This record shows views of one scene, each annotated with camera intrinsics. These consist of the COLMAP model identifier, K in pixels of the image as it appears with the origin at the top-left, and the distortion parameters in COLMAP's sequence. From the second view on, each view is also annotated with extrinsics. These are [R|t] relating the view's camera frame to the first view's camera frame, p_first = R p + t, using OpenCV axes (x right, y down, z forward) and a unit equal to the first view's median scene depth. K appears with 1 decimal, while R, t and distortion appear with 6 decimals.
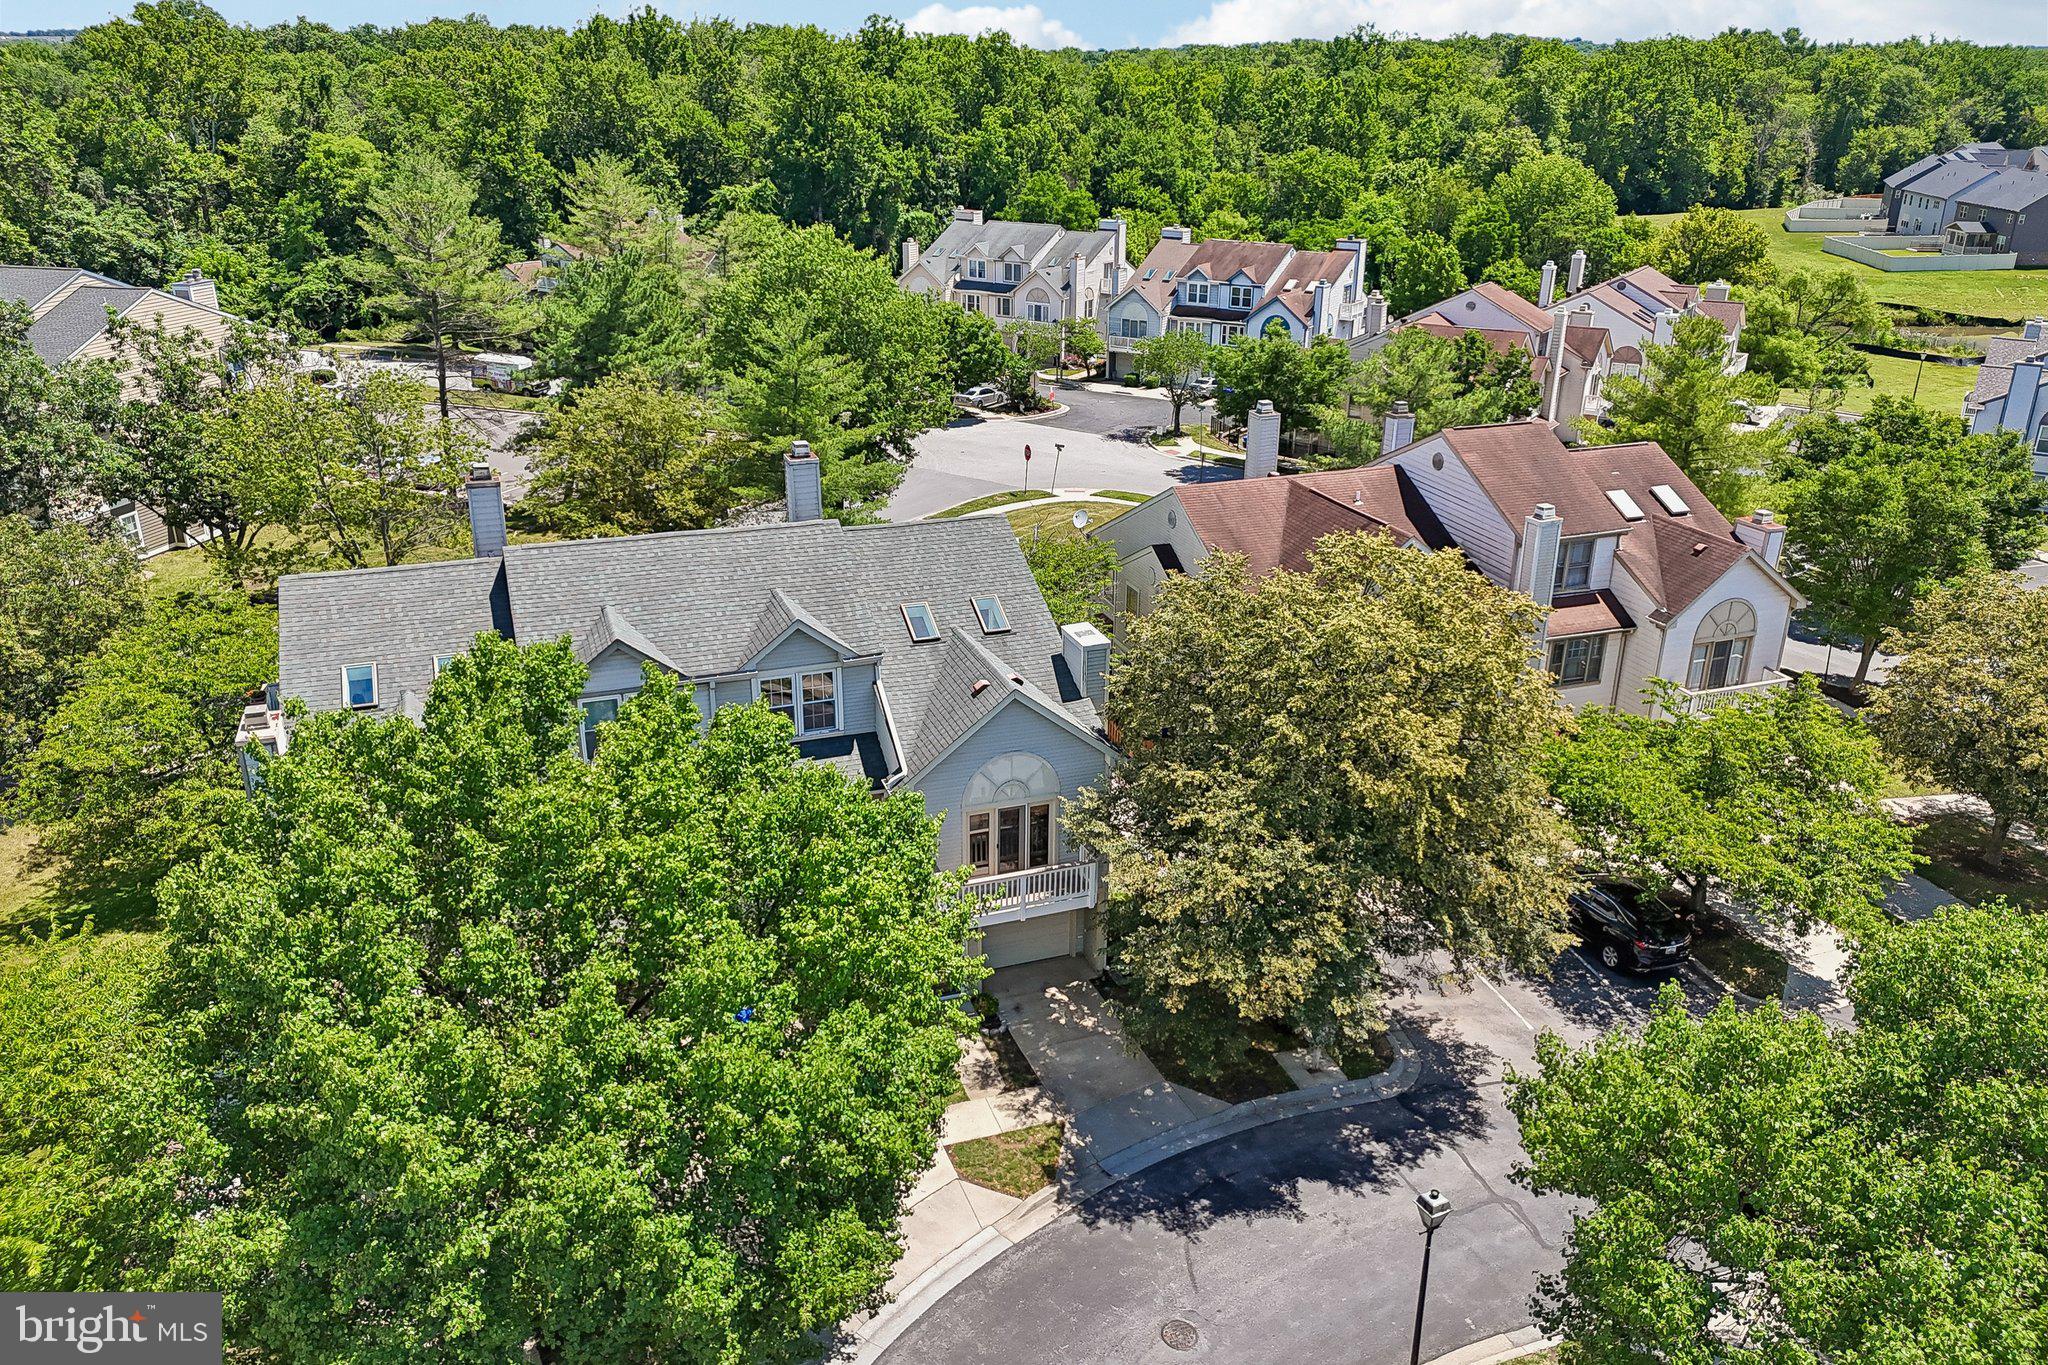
lens RADIAL K [[1497.4, 0, 1024.8], [0, 1497.4, 686.6], [0, 0, 1]] dist [0.077400, -0.080224]
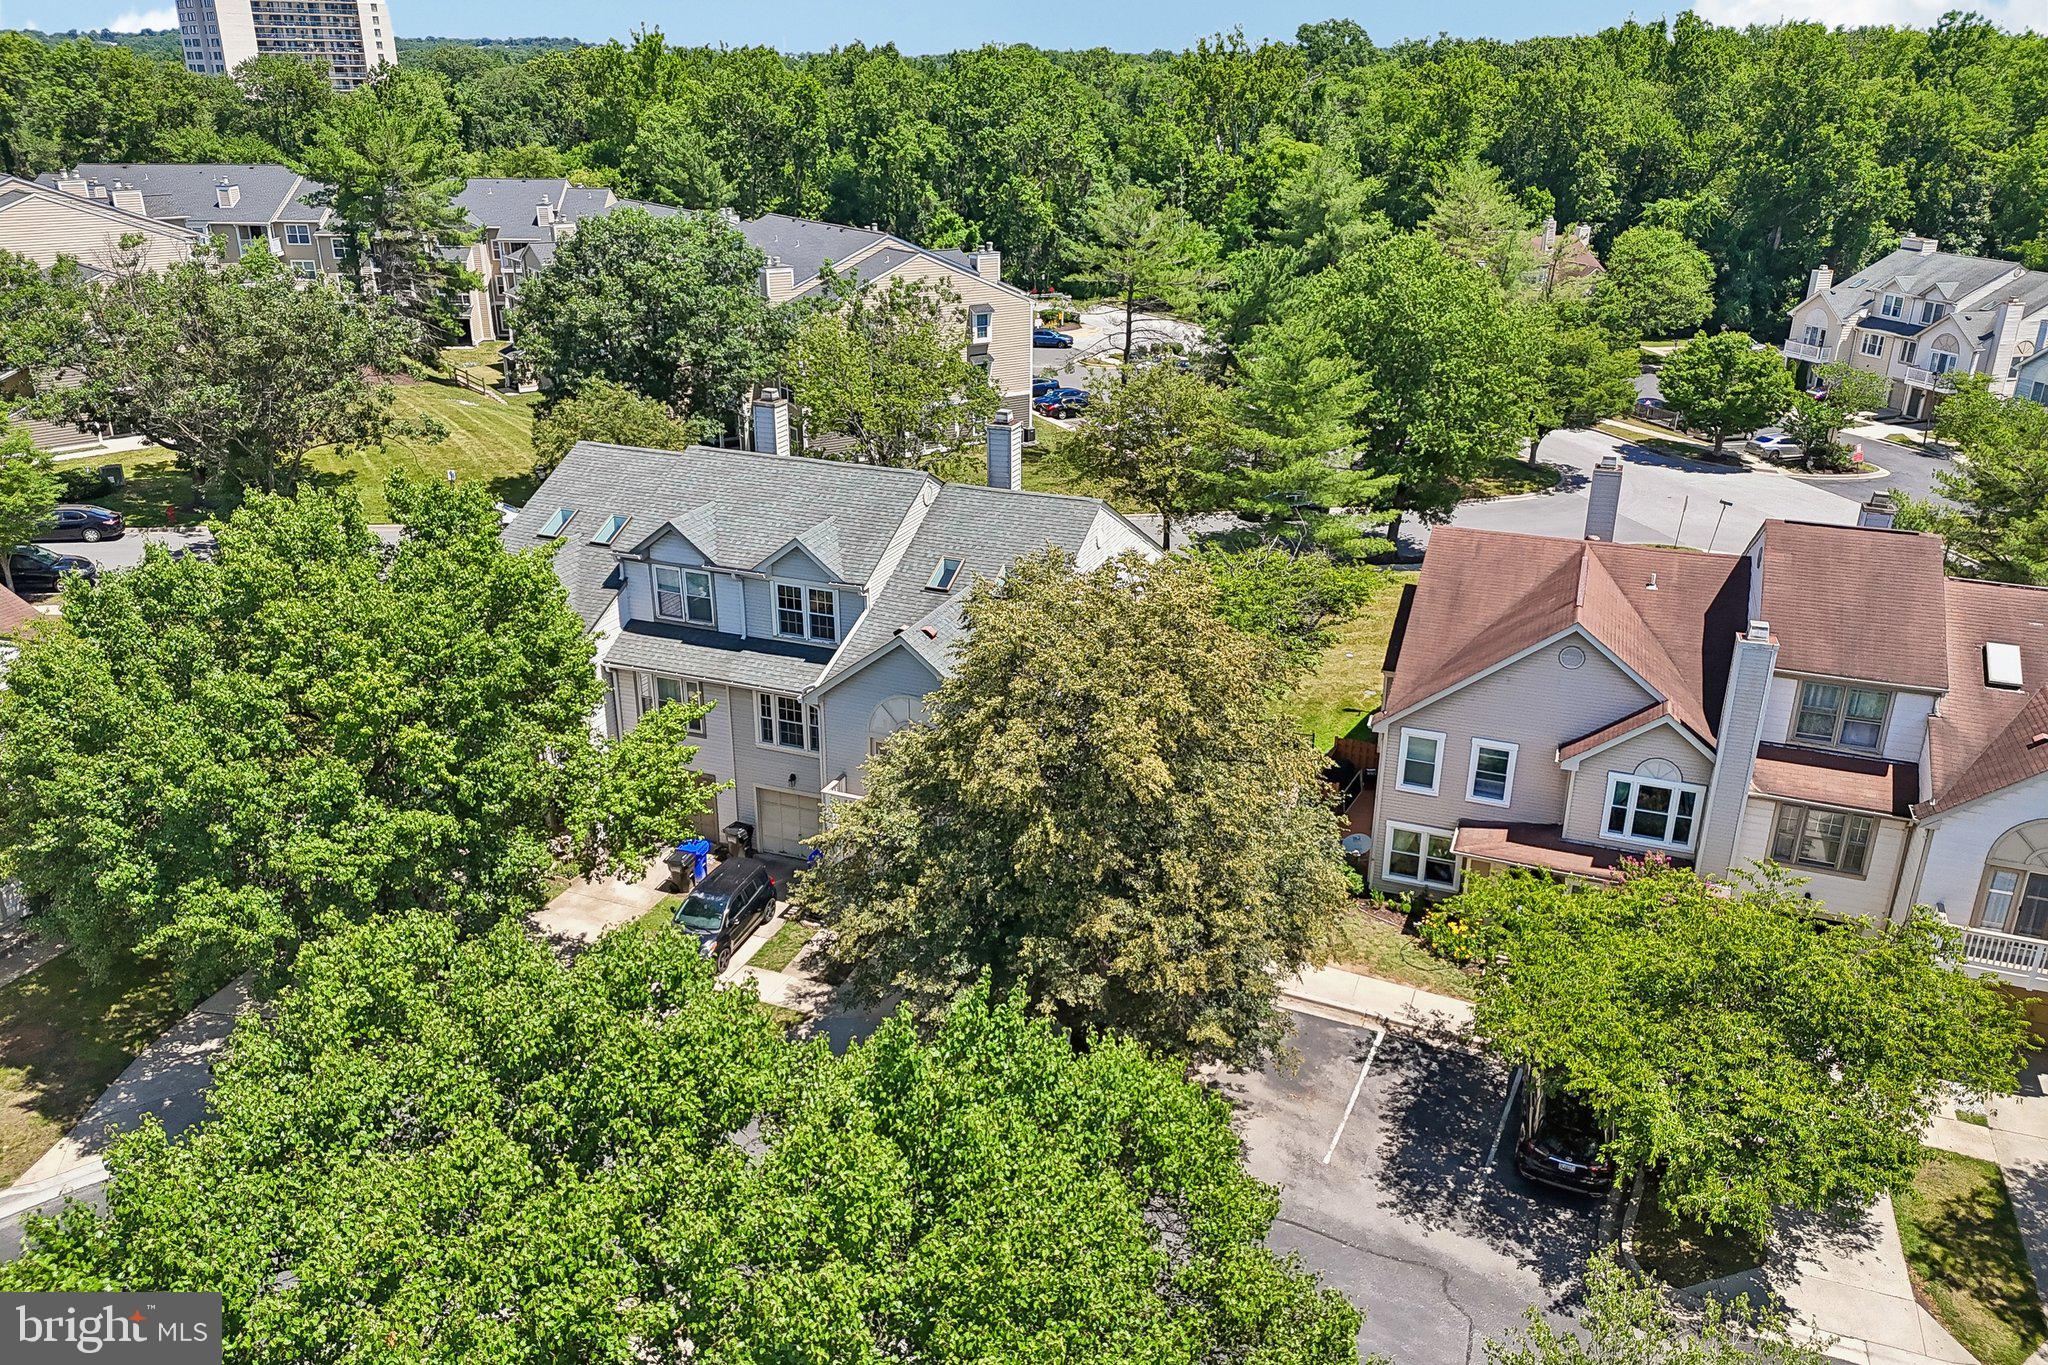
lens RADIAL K [[1497.4, 0, 1024.6], [0, 1497.4, 679.9], [0, 0, 1]] dist [0.077400, -0.080224]
pose [[0.747202, 0.247144, -0.616936, 0.410168], [-0.253122, 0.964148, 0.079669, -0.042582], [0.614507, 0.096631, 0.782971, 0.107899]]
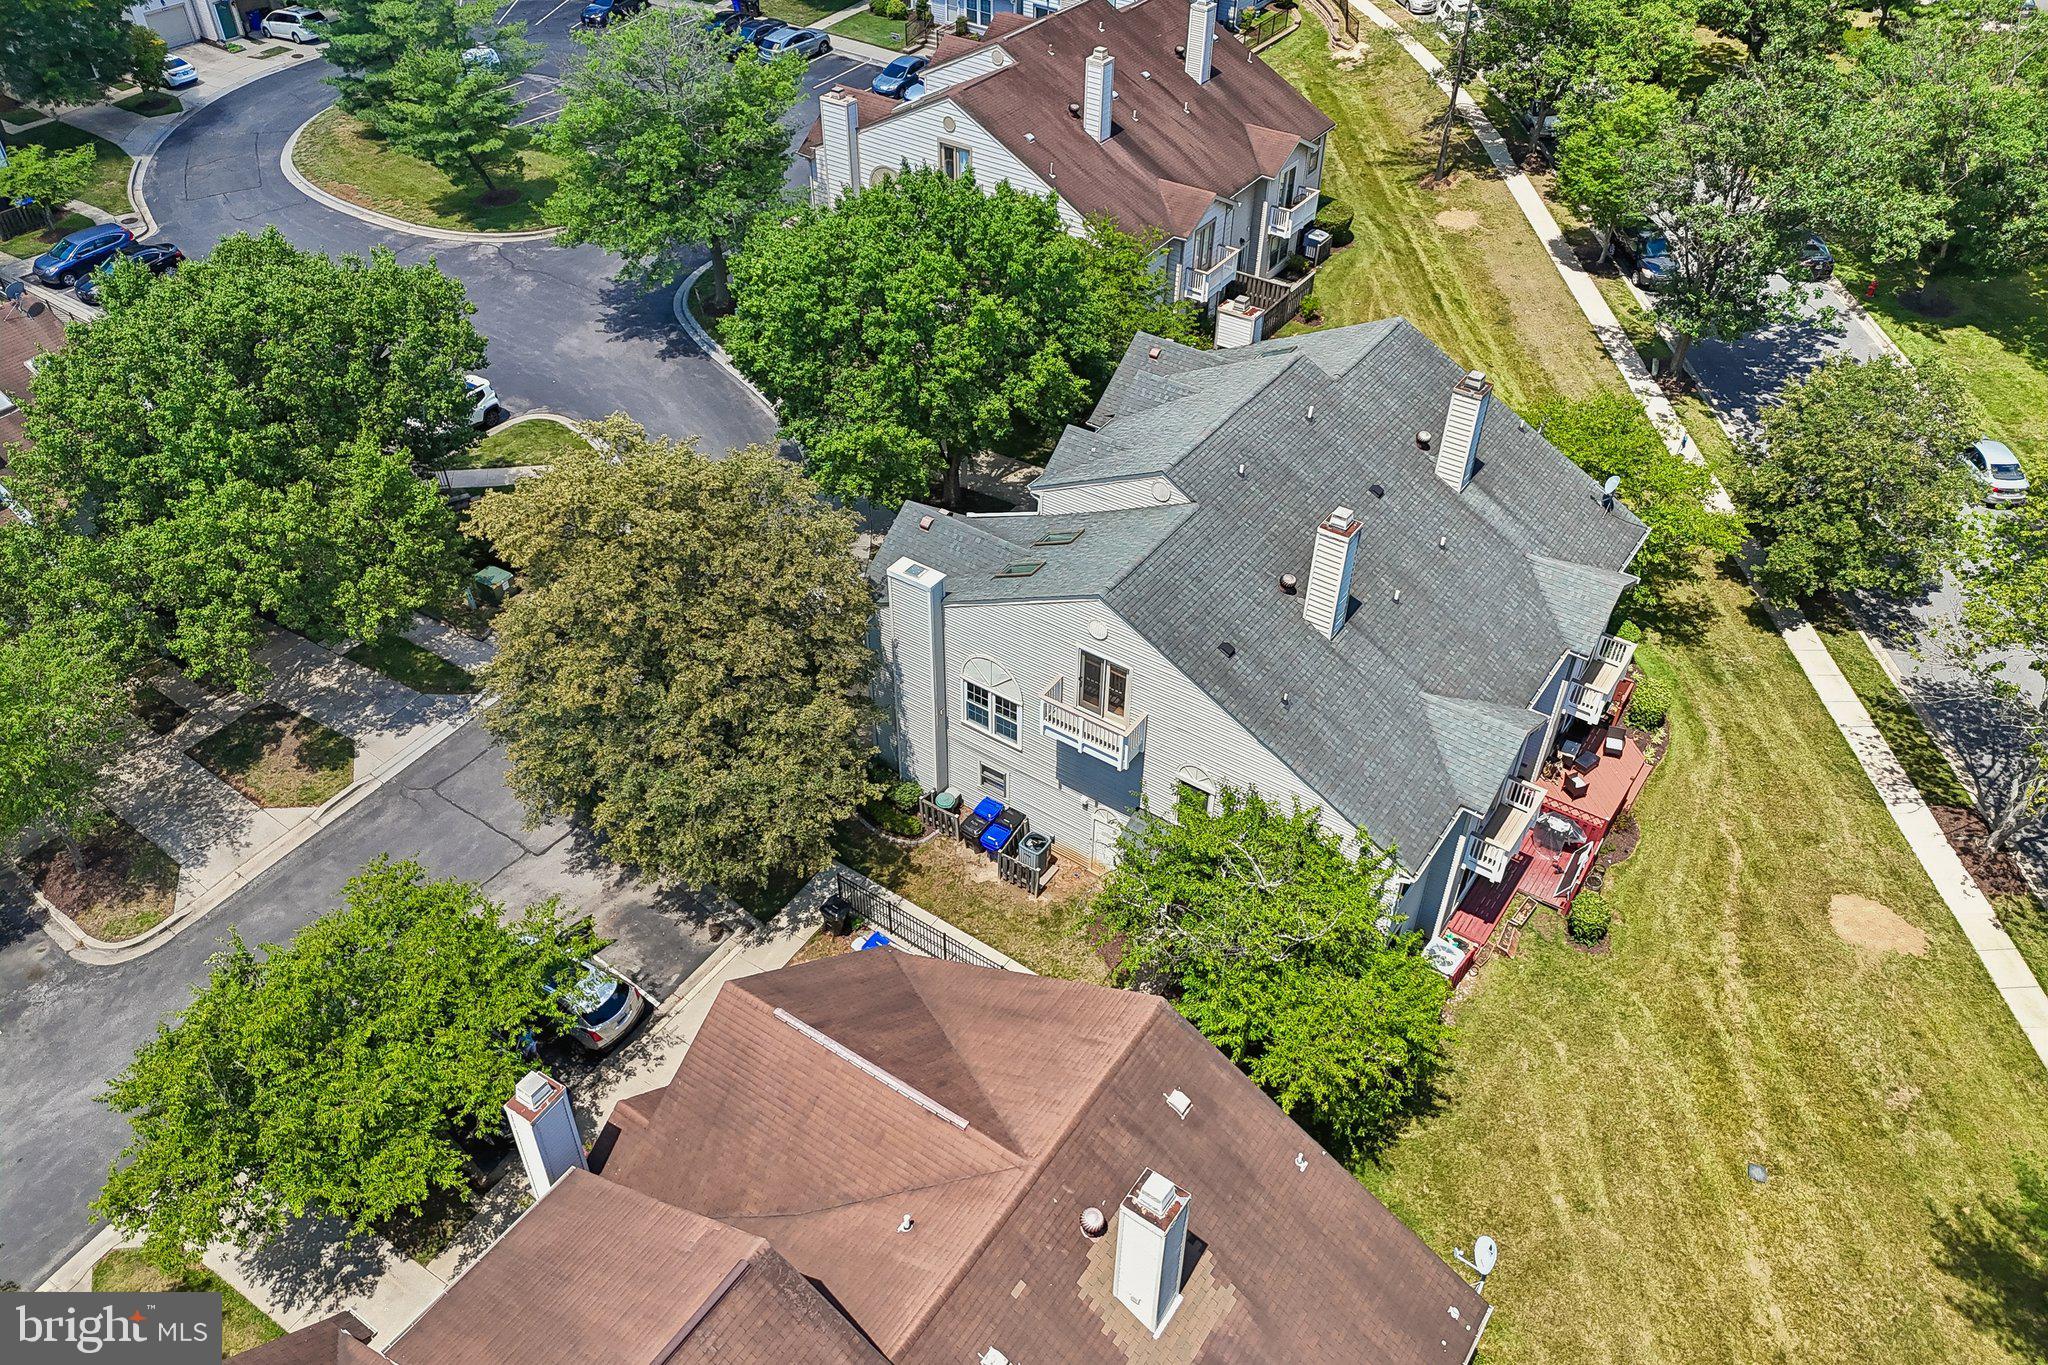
lens RADIAL K [[1497.4, 0, 1025.9], [0, 1497.4, 684.2], [0, 0, 1]] dist [0.077400, -0.080224]
pose [[-0.816277, 0.362348, -0.449884, 0.292755], [-0.233240, 0.505760, 0.830546, -0.543152], [0.528480, 0.782886, -0.328326, 0.867777]]
